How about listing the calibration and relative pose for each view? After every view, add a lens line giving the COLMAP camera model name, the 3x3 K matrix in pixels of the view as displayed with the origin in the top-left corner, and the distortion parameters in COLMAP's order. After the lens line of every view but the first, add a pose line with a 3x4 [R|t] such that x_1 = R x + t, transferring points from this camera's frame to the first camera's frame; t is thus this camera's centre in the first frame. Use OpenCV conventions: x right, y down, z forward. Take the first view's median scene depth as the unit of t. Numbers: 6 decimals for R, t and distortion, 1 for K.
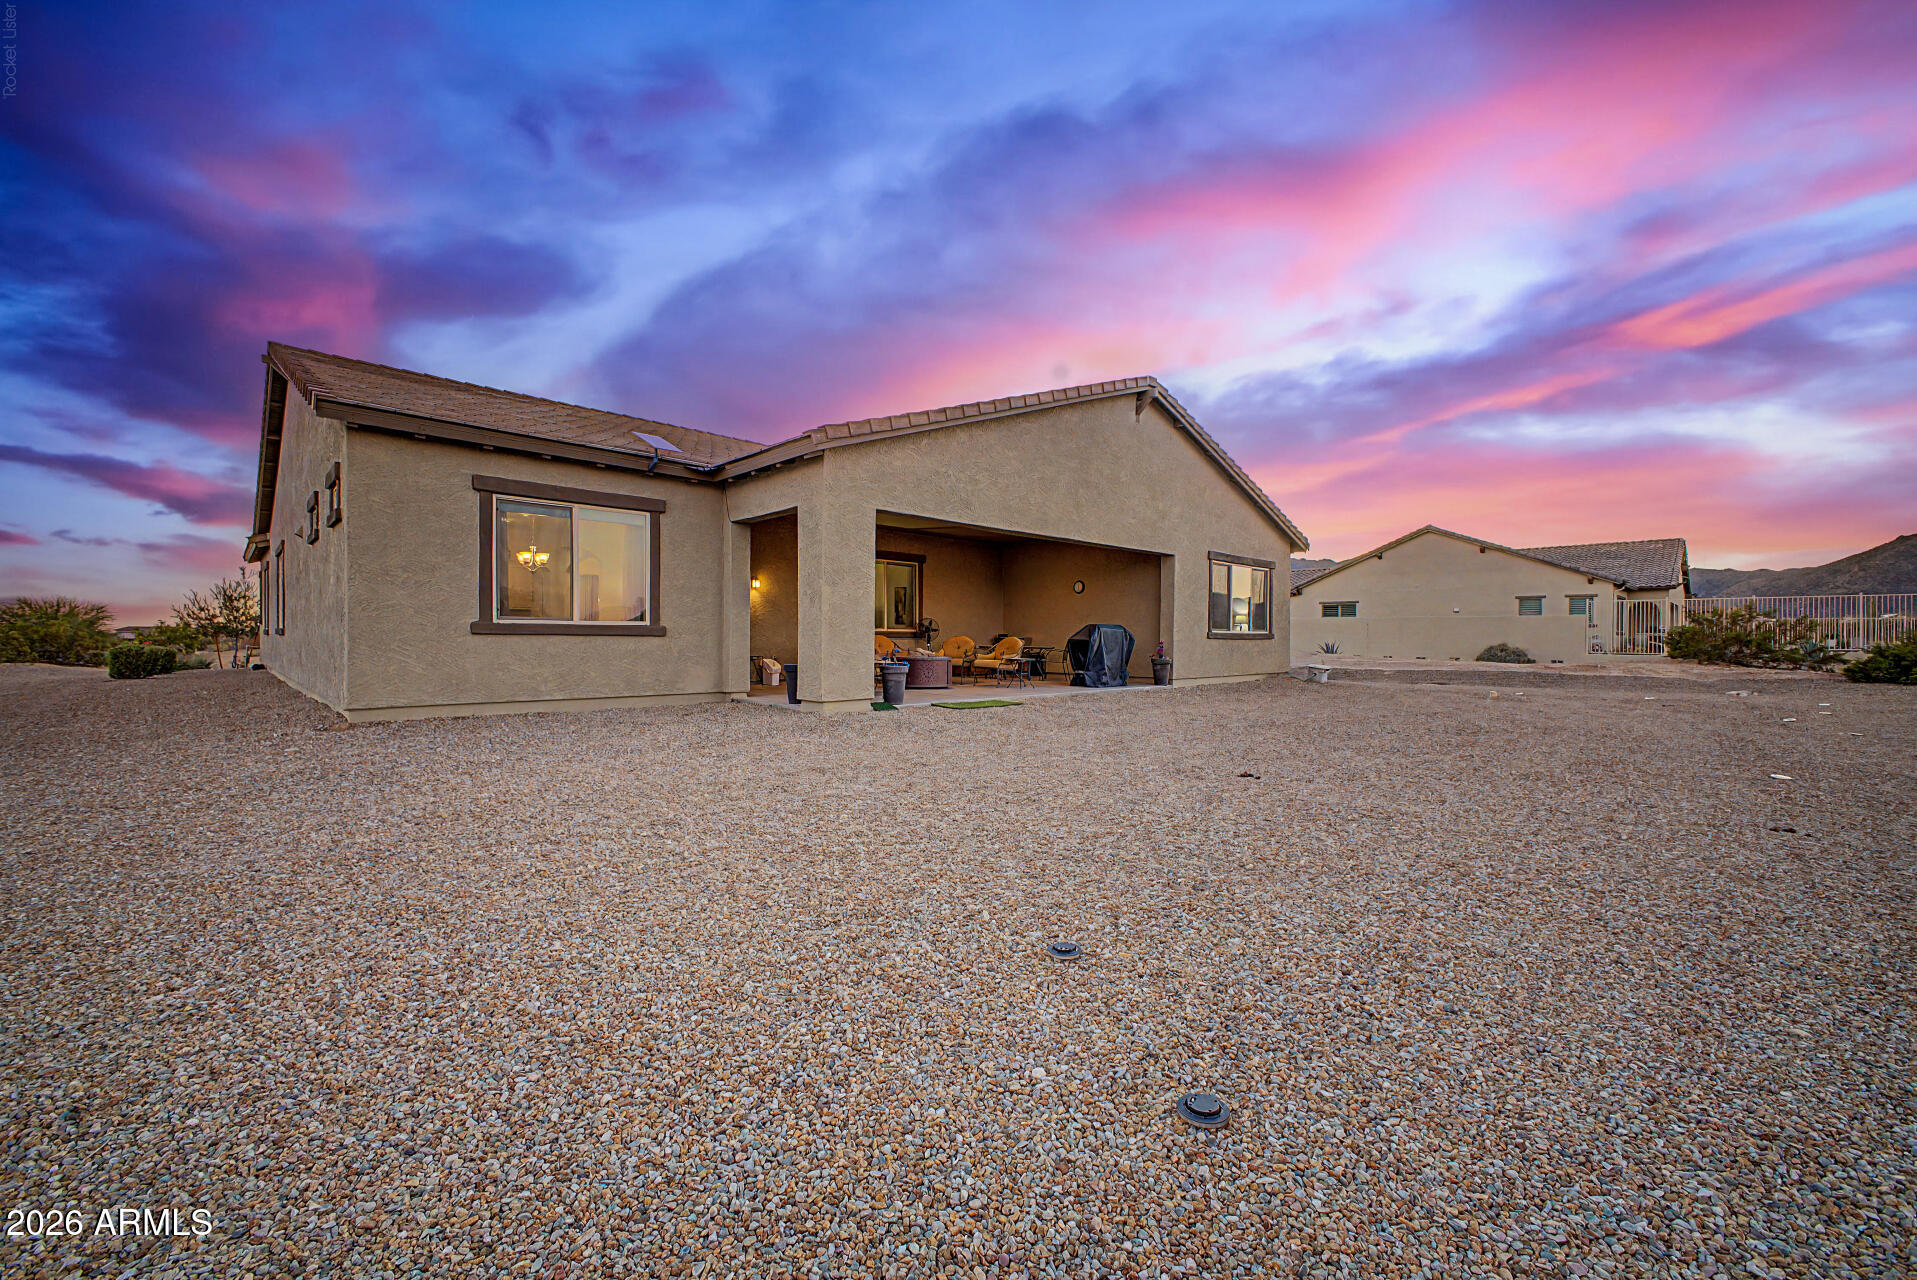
lens RADIAL K [[773.5, 0, 954.2], [0, 773.5, 632.3], [0, 0, 1]] dist [0.013690, 0.000042]
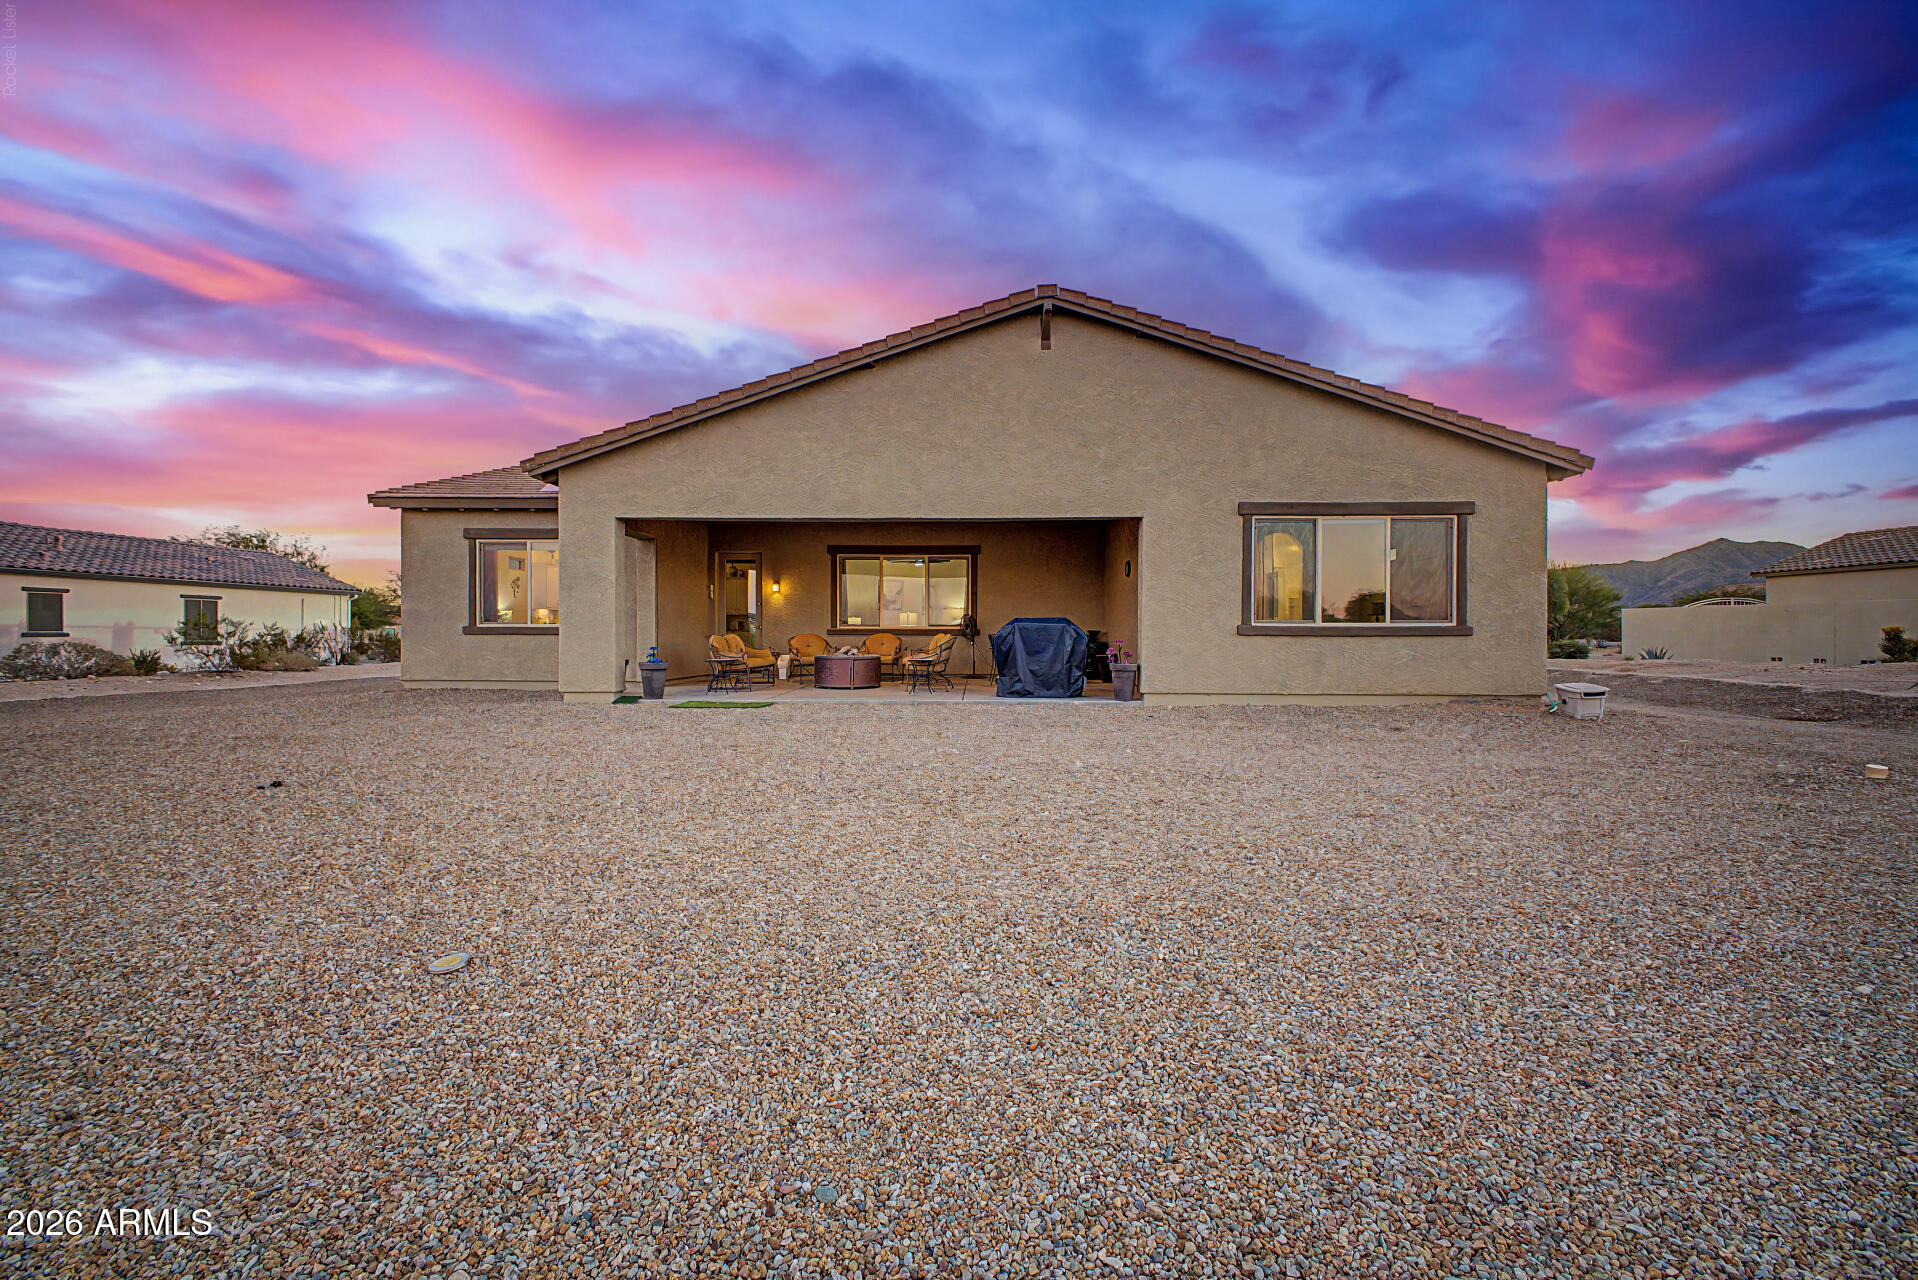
lens RADIAL K [[773.9, 0, 954.7], [0, 773.9, 632.3], [0, 0, 1]] dist [0.013690, 0.000042]
pose [[0.695104, -0.006979, -0.718875, 0.688918], [0.008801, 0.999961, -0.001198, 0.005117], [0.718855, -0.005494, 0.695138, 0.391495]]
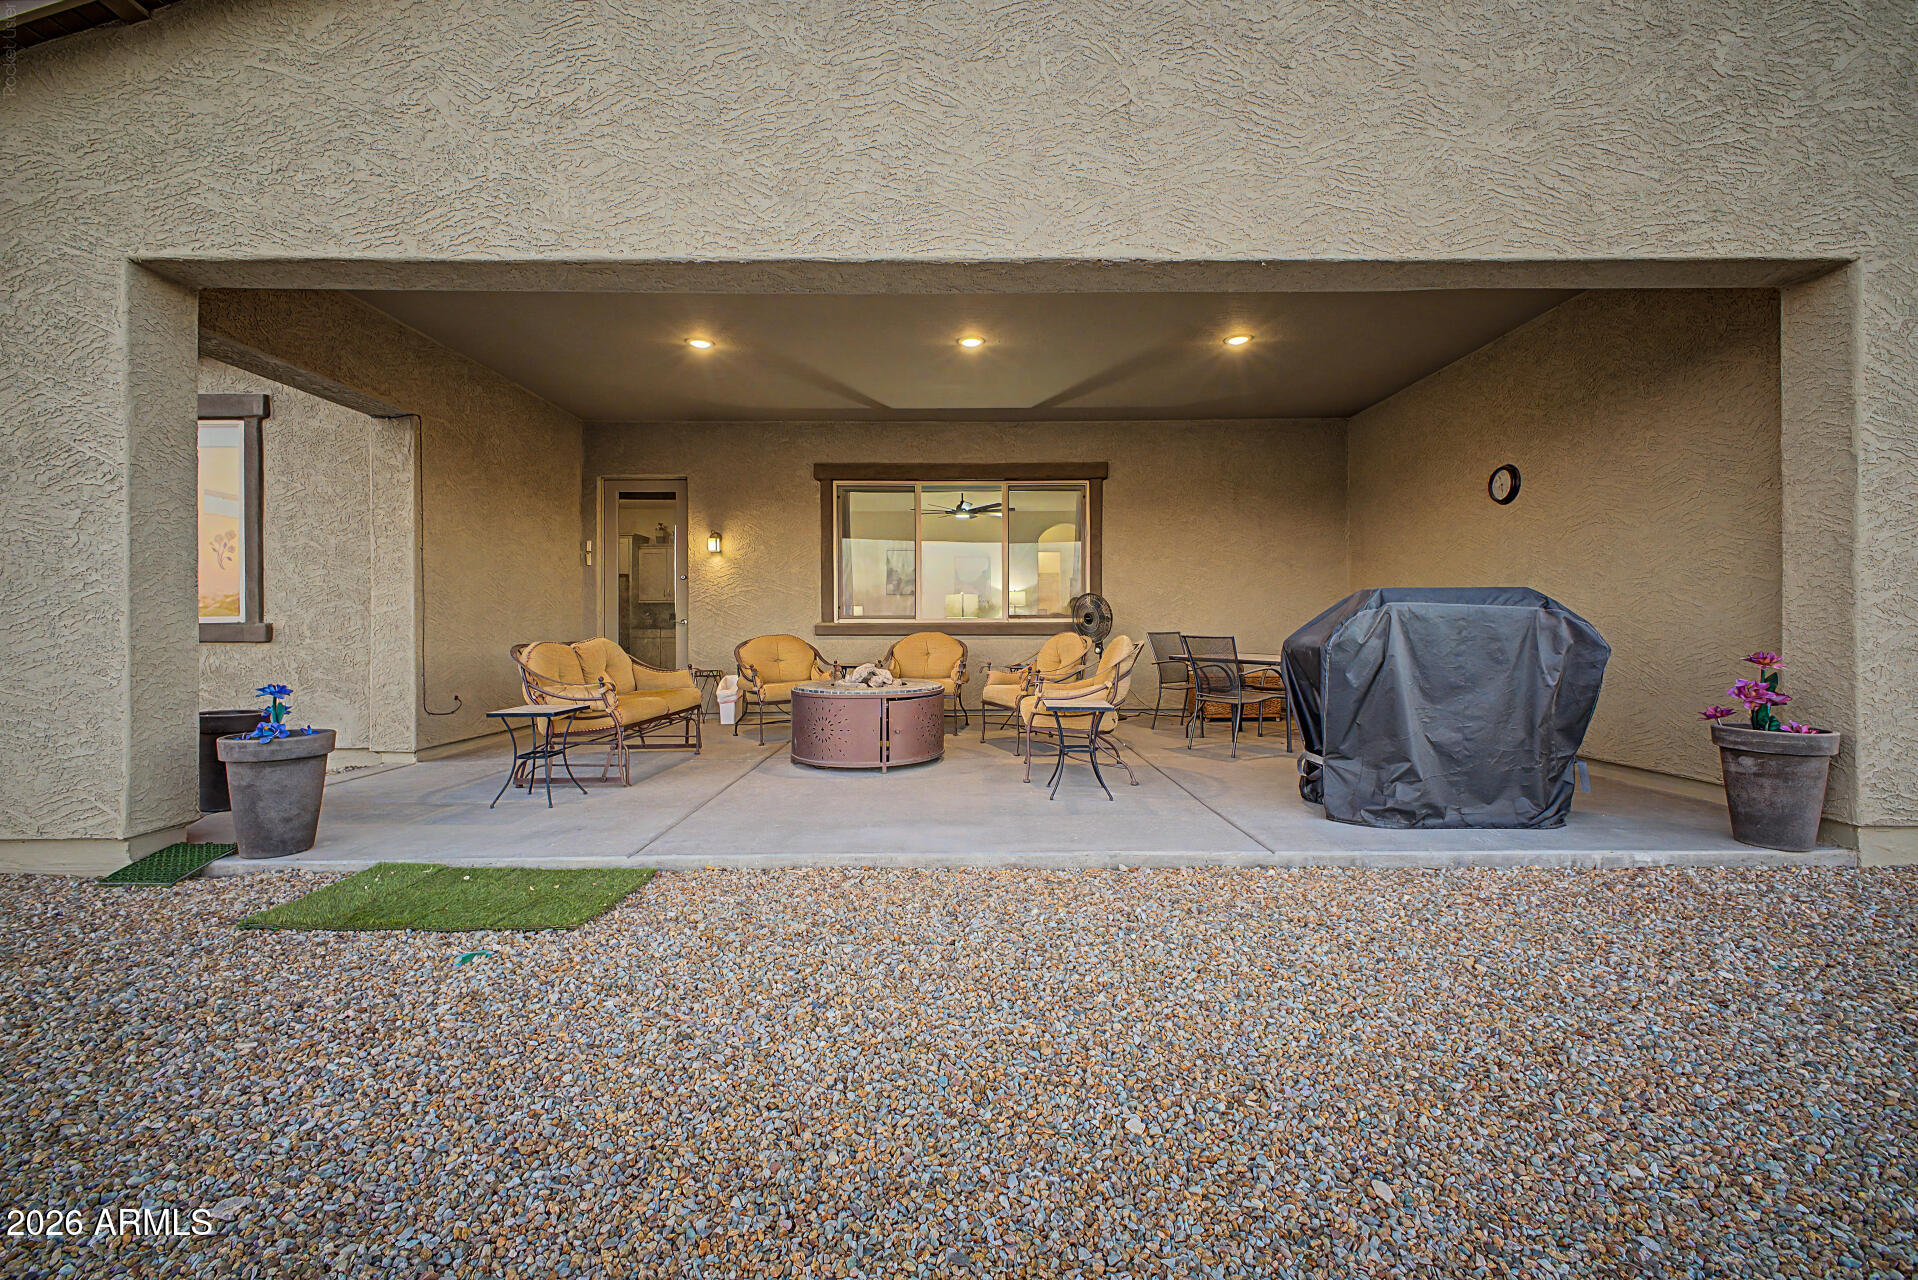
lens RADIAL K [[773.9, 0, 954.7], [0, 773.9, 632.3], [0, 0, 1]] dist [0.013690, 0.000042]
pose [[0.720002, -0.005835, -0.693948, 0.259116], [0.013983, 0.999884, 0.006100, 0.001422], [0.693832, -0.014096, 0.719999, 0.675701]]
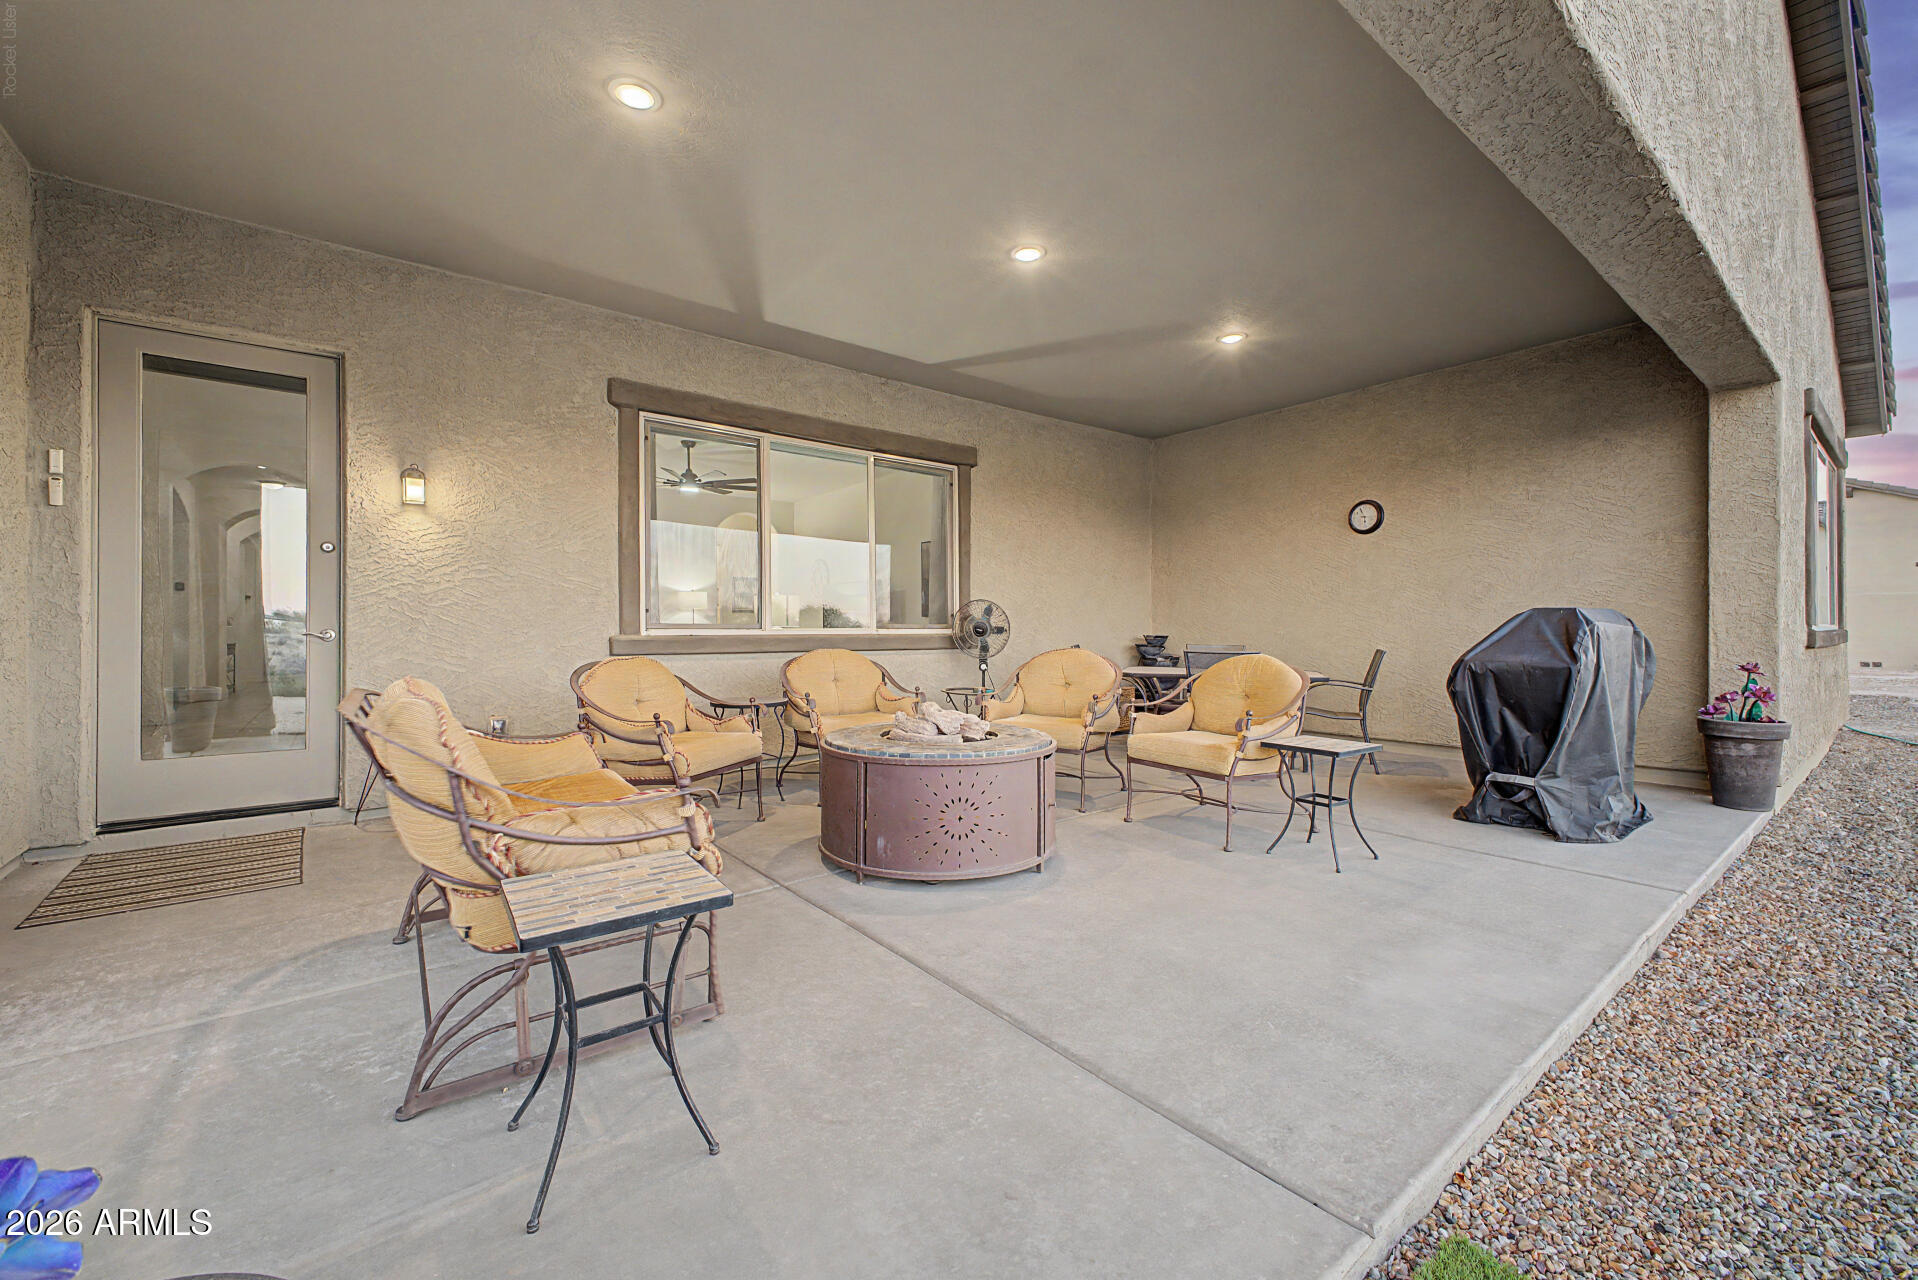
lens RADIAL K [[775.8, 0, 959.0], [0, 775.8, 640.0], [0, 0, 1]] dist [0.003941, 0.000033]
pose [[0.995619, -0.009105, -0.093058, -0.010104], [0.010873, 0.999770, 0.018513, -0.006102], [0.092868, -0.019443, 0.995489, 0.676528]]
